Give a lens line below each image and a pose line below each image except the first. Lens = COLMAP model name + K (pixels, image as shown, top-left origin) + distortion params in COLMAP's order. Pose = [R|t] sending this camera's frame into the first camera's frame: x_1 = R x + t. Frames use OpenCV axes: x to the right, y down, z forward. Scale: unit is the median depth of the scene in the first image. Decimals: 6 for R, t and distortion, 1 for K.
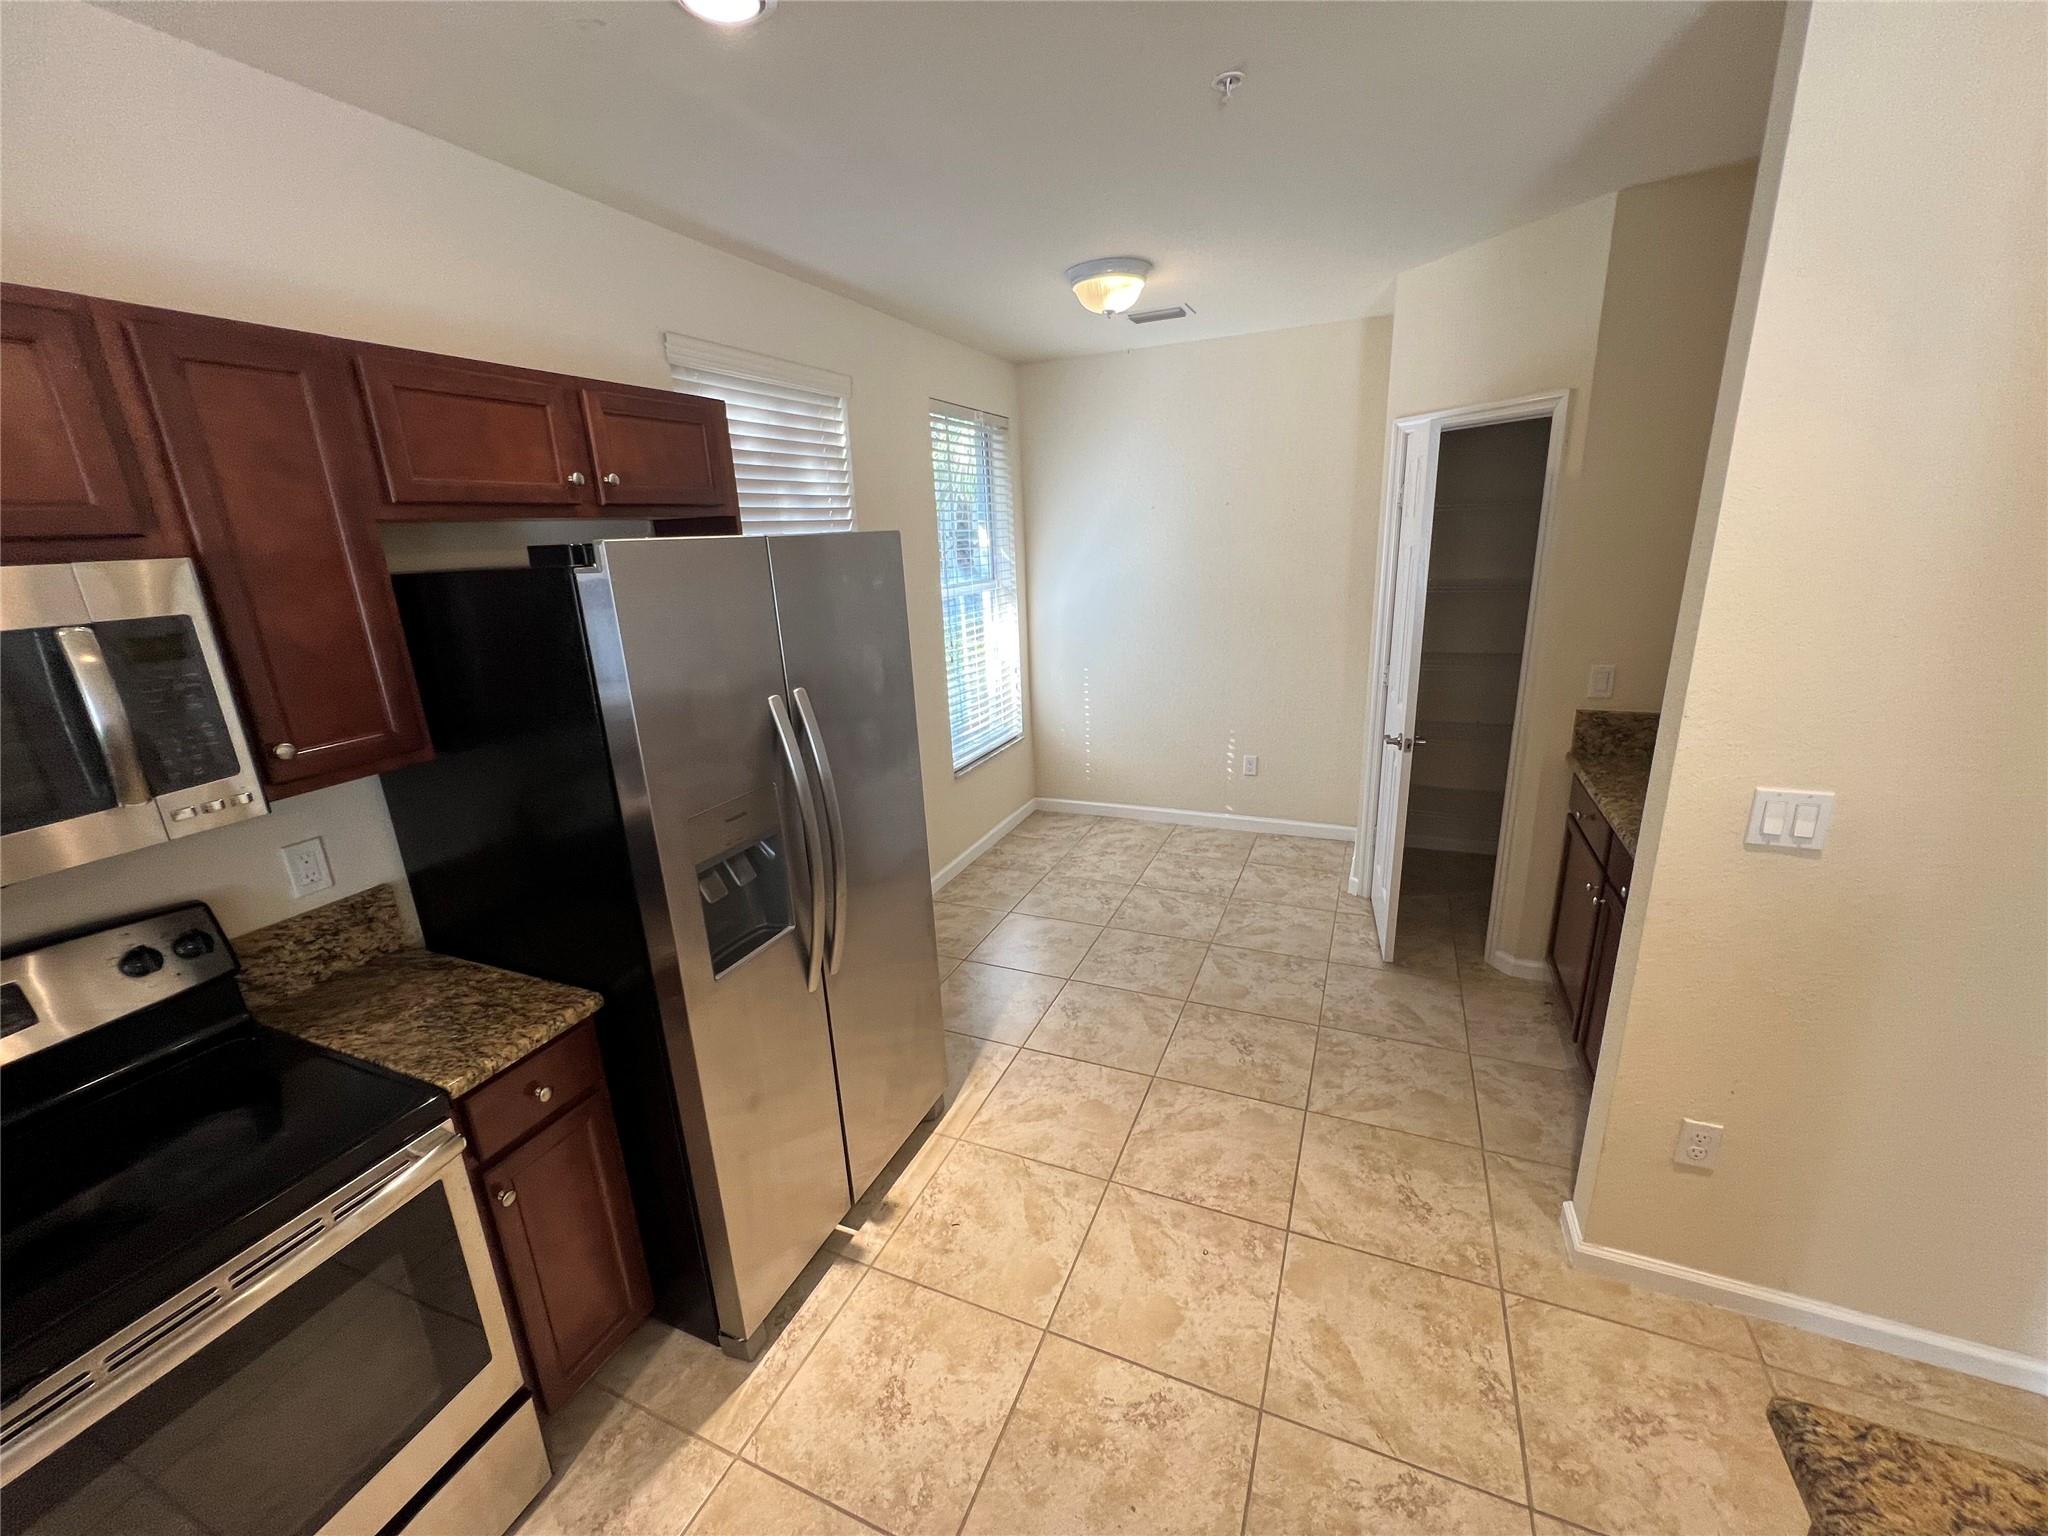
lens RADIAL K [[821.6, 0, 1020.5], [0, 821.6, 767.6], [0, 0, 1]] dist [-0.003119, 0.001099]
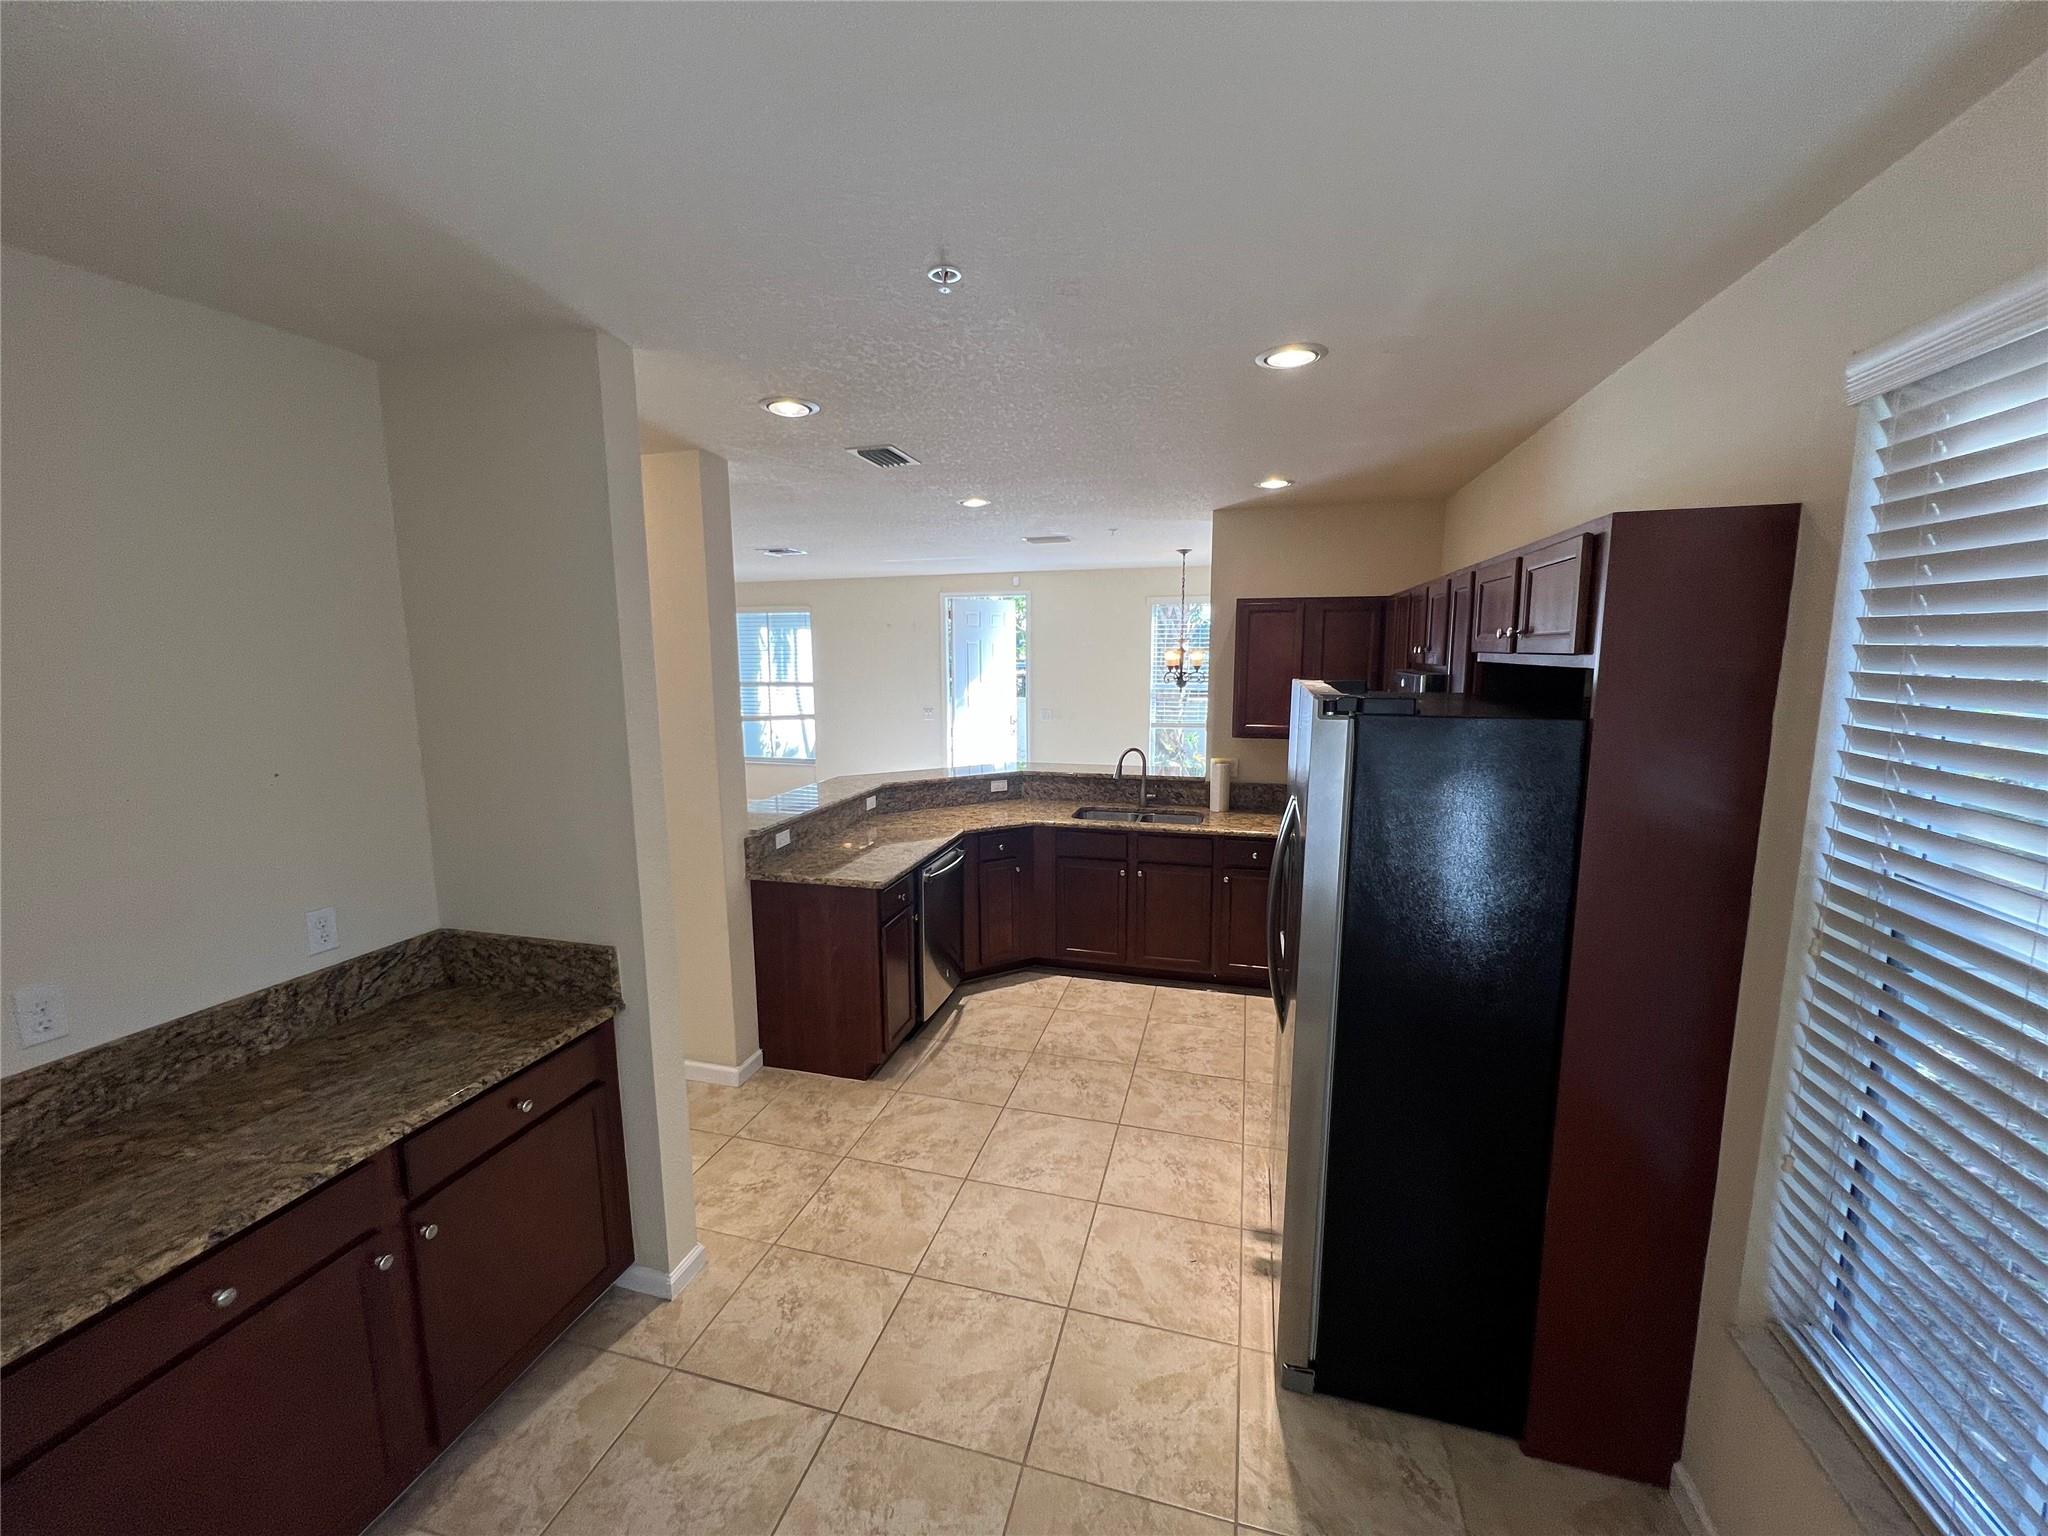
lens RADIAL K [[821.6, 0, 1016.8], [0, 821.6, 767.0], [0, 0, 1]] dist [-0.003119, 0.001099]
pose [[-0.989380, 0.069850, -0.127469, 0.266684], [0.010382, 0.908685, 0.417353, -0.566084], [0.144981, 0.411597, -0.899760, 1.709462]]
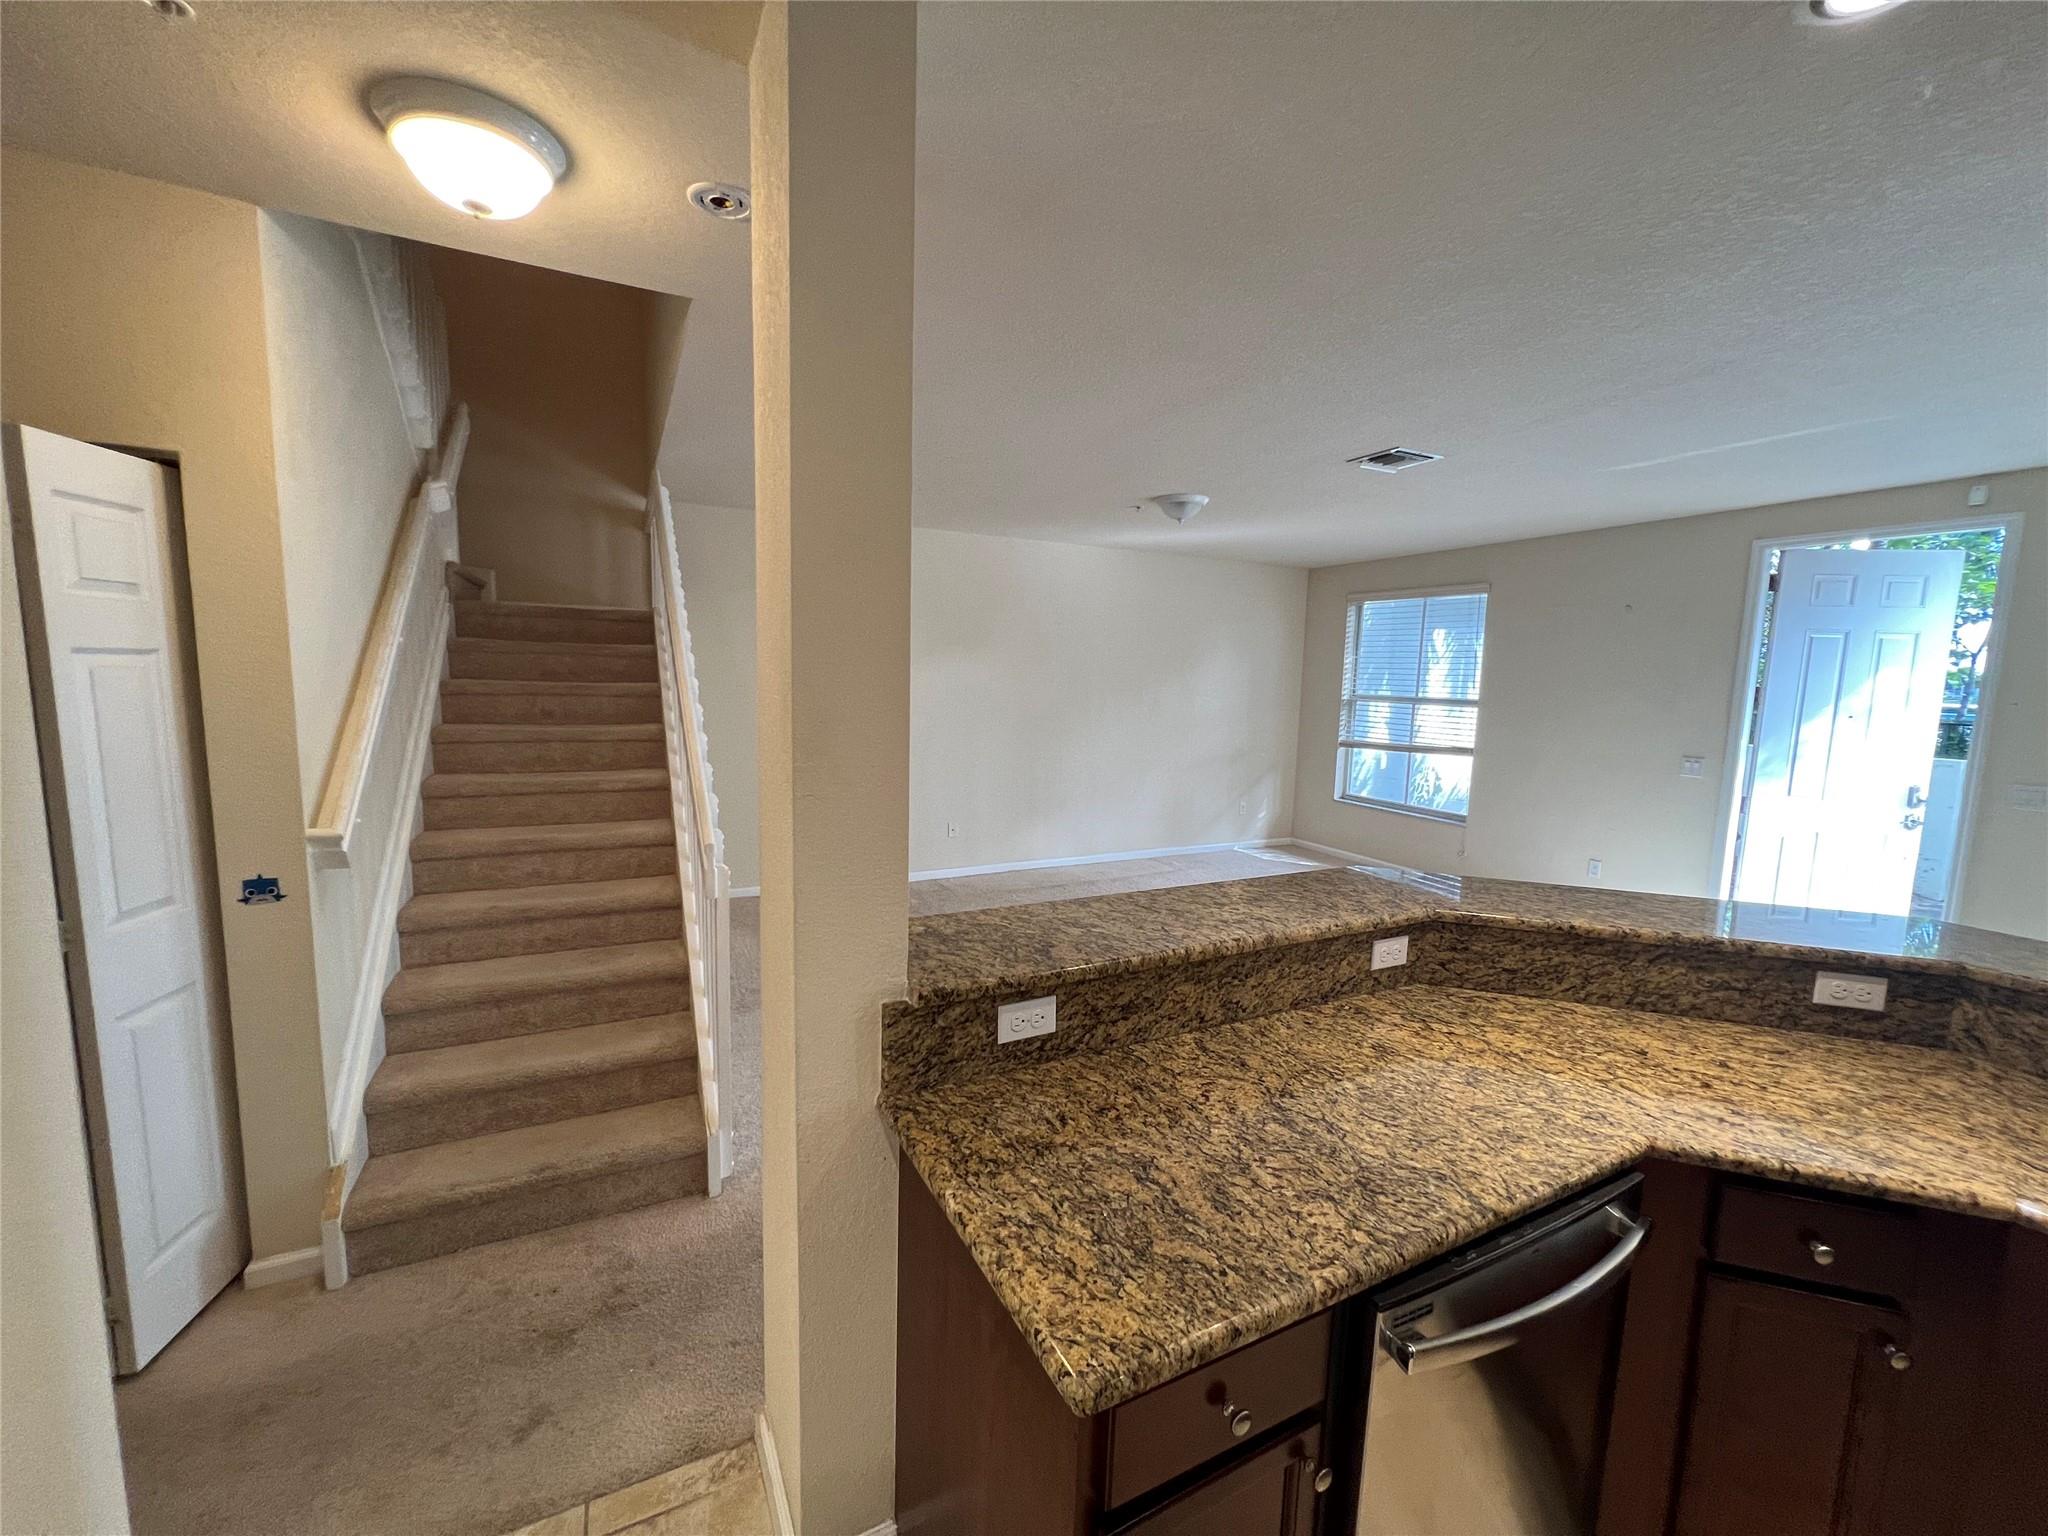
lens RADIAL K [[821.6, 0, 1020.6], [0, 821.6, 769.5], [0, 0, 1]] dist [-0.003119, 0.001099]
pose [[-0.767326, -0.051343, 0.639198, 0.134989], [0.187129, 0.935476, 0.299779, -0.100300], [-0.613346, 0.349641, -0.708207, 0.545891]]
